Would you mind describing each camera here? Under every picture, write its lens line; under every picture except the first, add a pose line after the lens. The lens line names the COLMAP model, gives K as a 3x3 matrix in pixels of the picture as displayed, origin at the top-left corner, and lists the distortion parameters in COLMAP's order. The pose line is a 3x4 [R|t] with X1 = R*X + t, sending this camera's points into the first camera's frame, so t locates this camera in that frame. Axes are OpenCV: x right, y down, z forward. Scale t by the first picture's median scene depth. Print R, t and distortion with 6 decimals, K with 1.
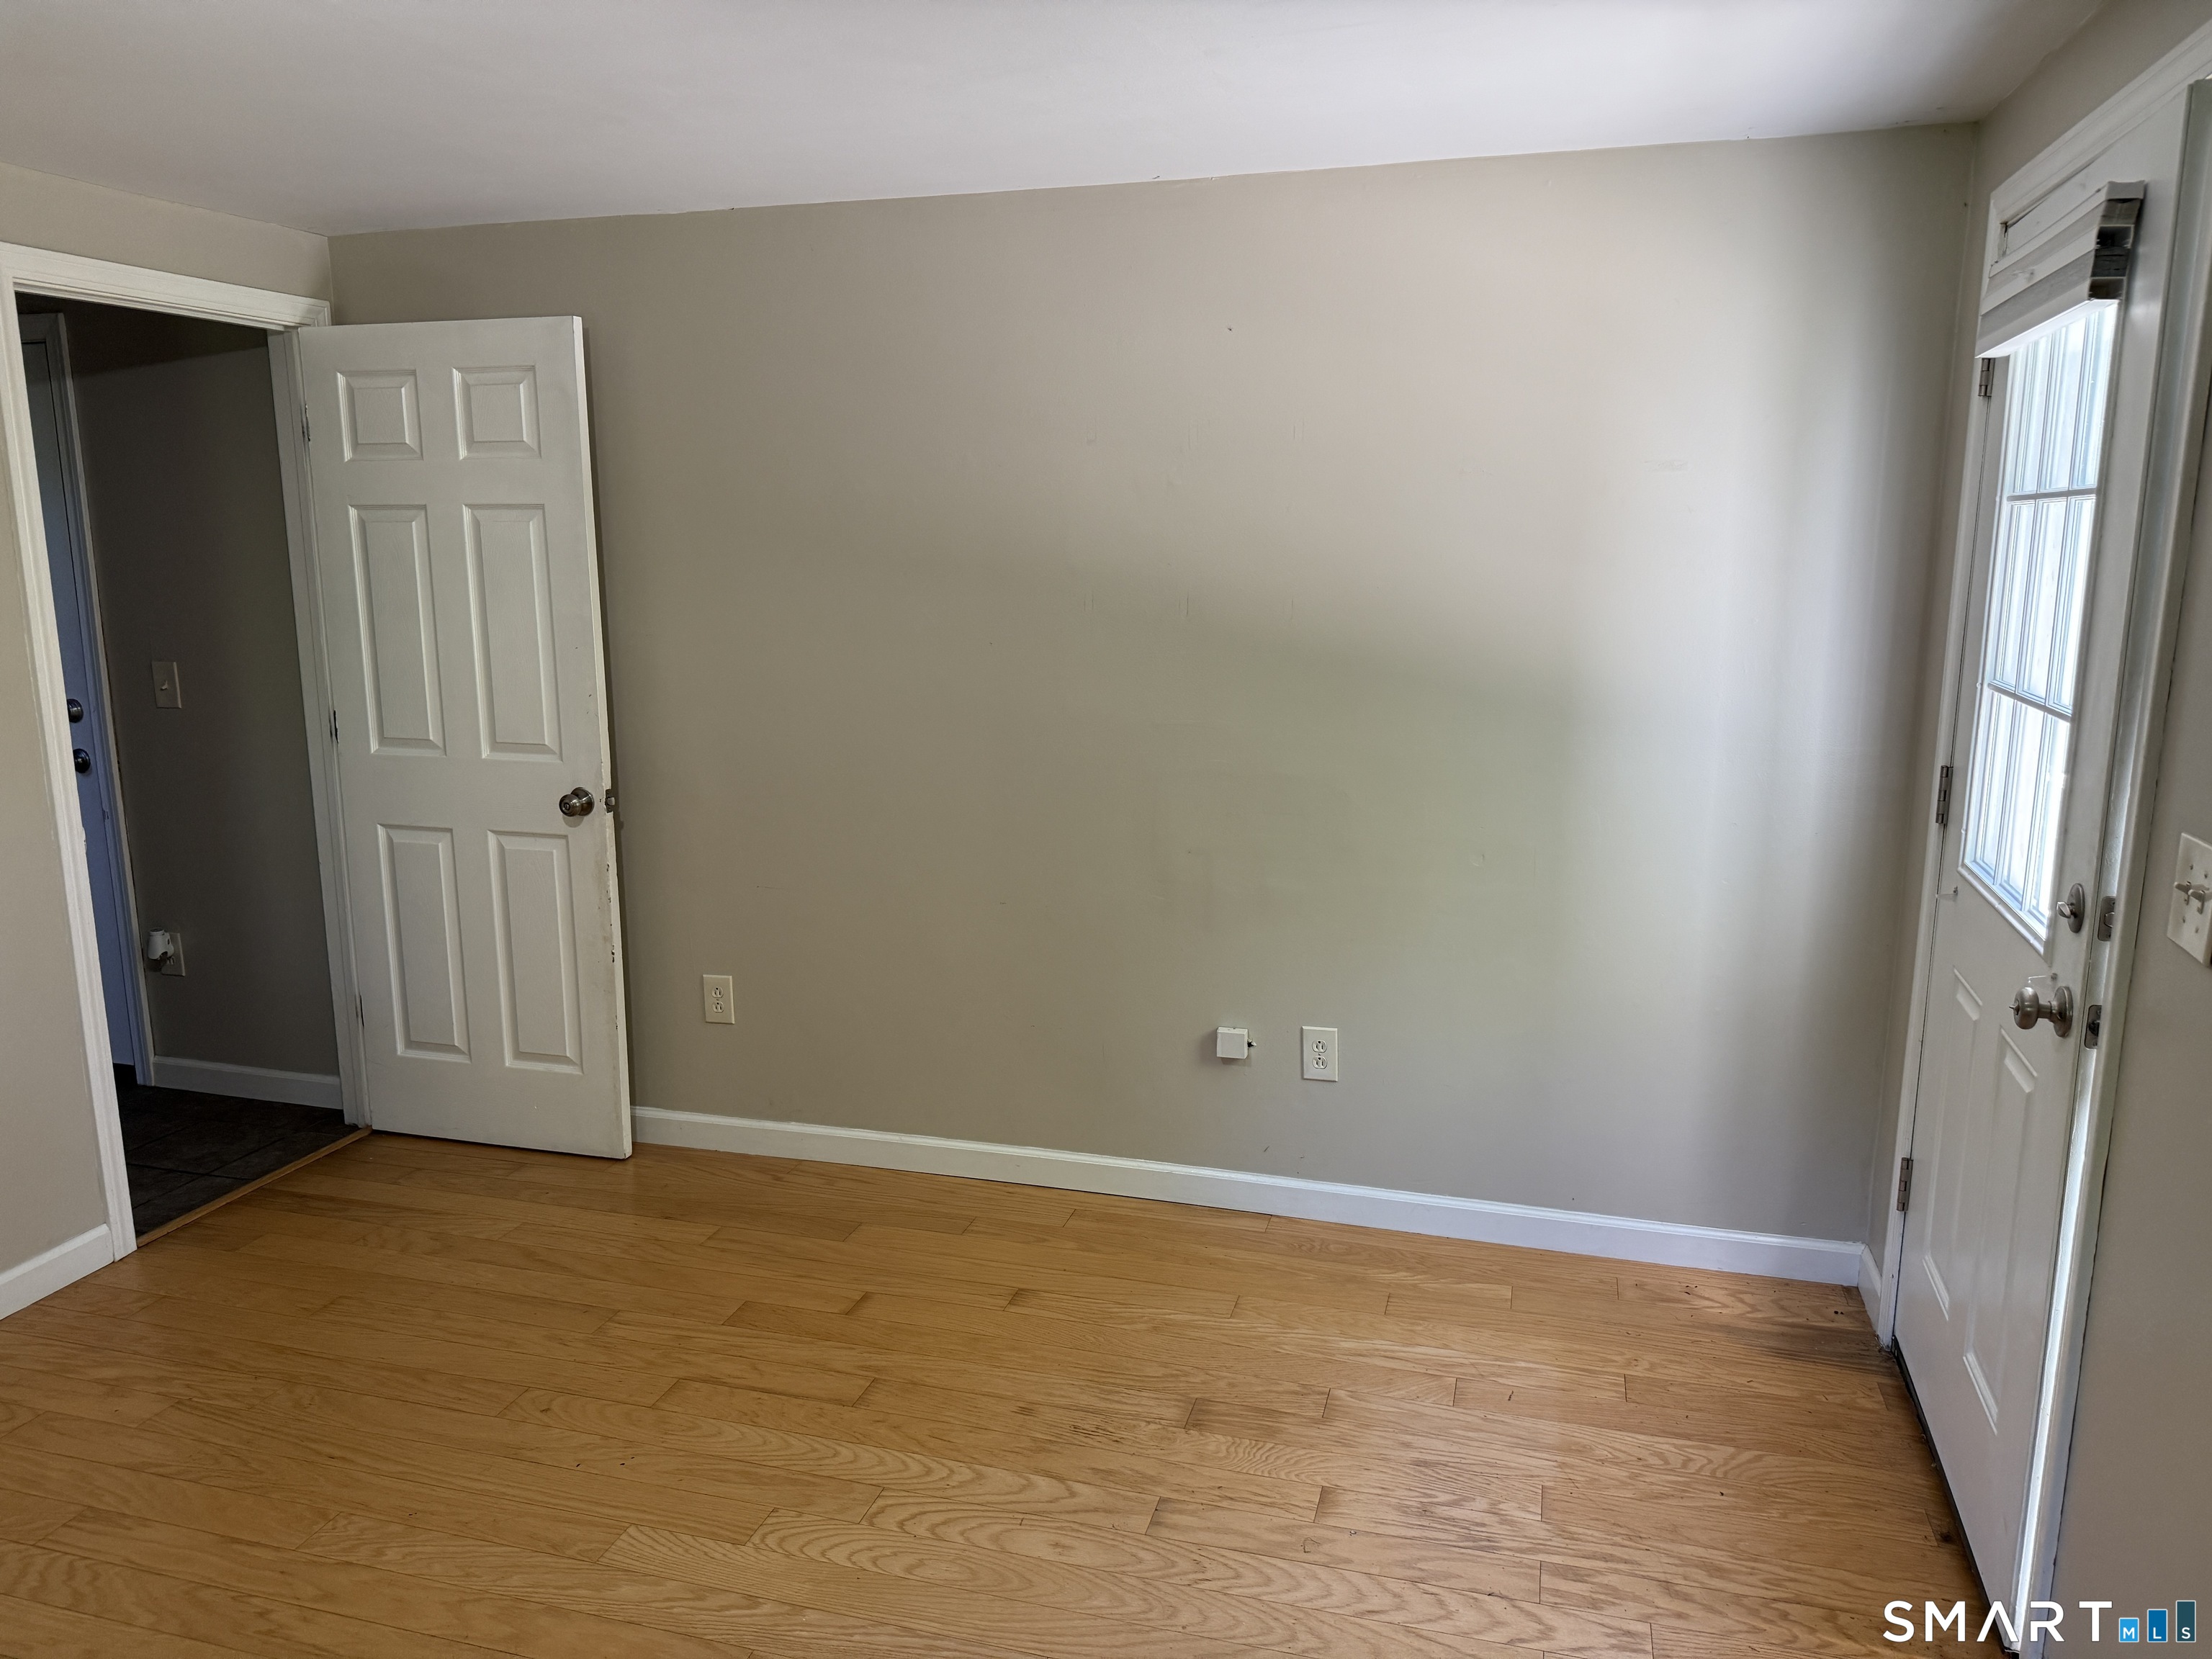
lens RADIAL K [[1534.3, 0, 1102.5], [0, 1534.3, 823.8], [0, 0, 1]] dist [-0.007240, -0.022658]
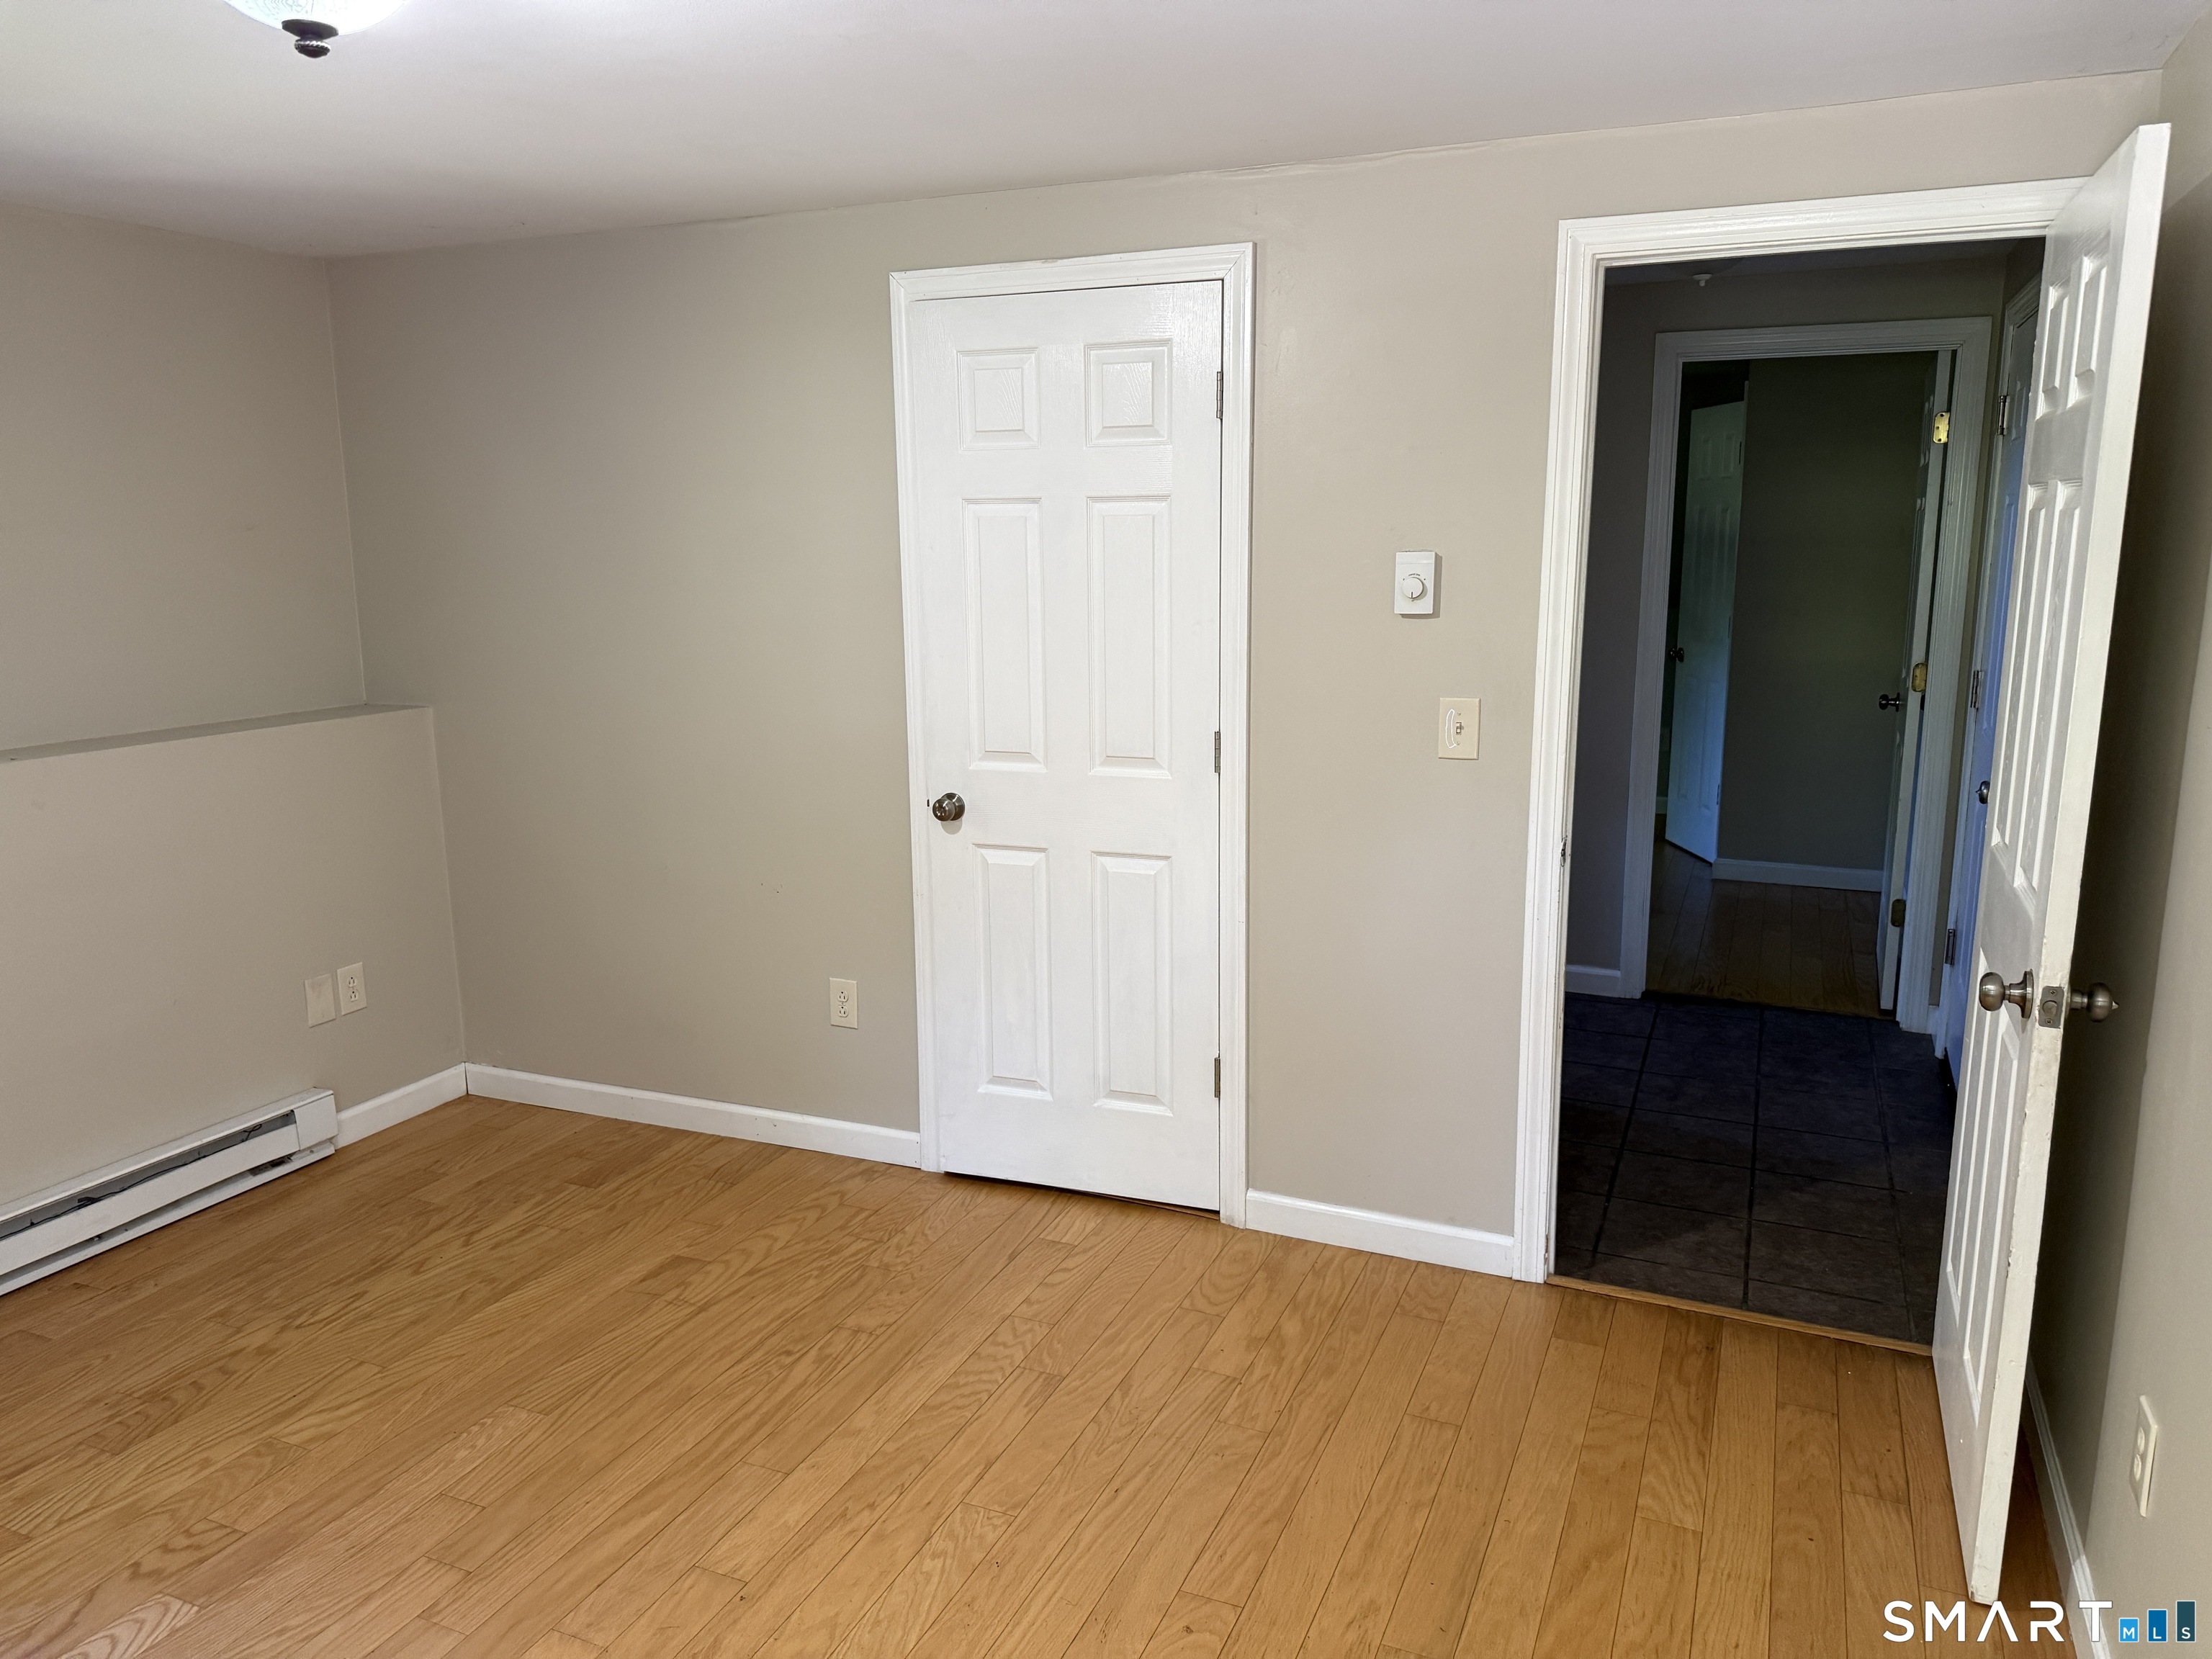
lens RADIAL K [[1534.3, 0, 1110.8], [0, 1534.3, 809.3], [0, 0, 1]] dist [-0.007240, -0.022658]
pose [[-0.119756, 0.182642, -0.975859, 0.276374], [-0.188229, 0.960928, 0.202947, -0.147761], [0.974797, 0.207989, -0.080698, 0.762587]]
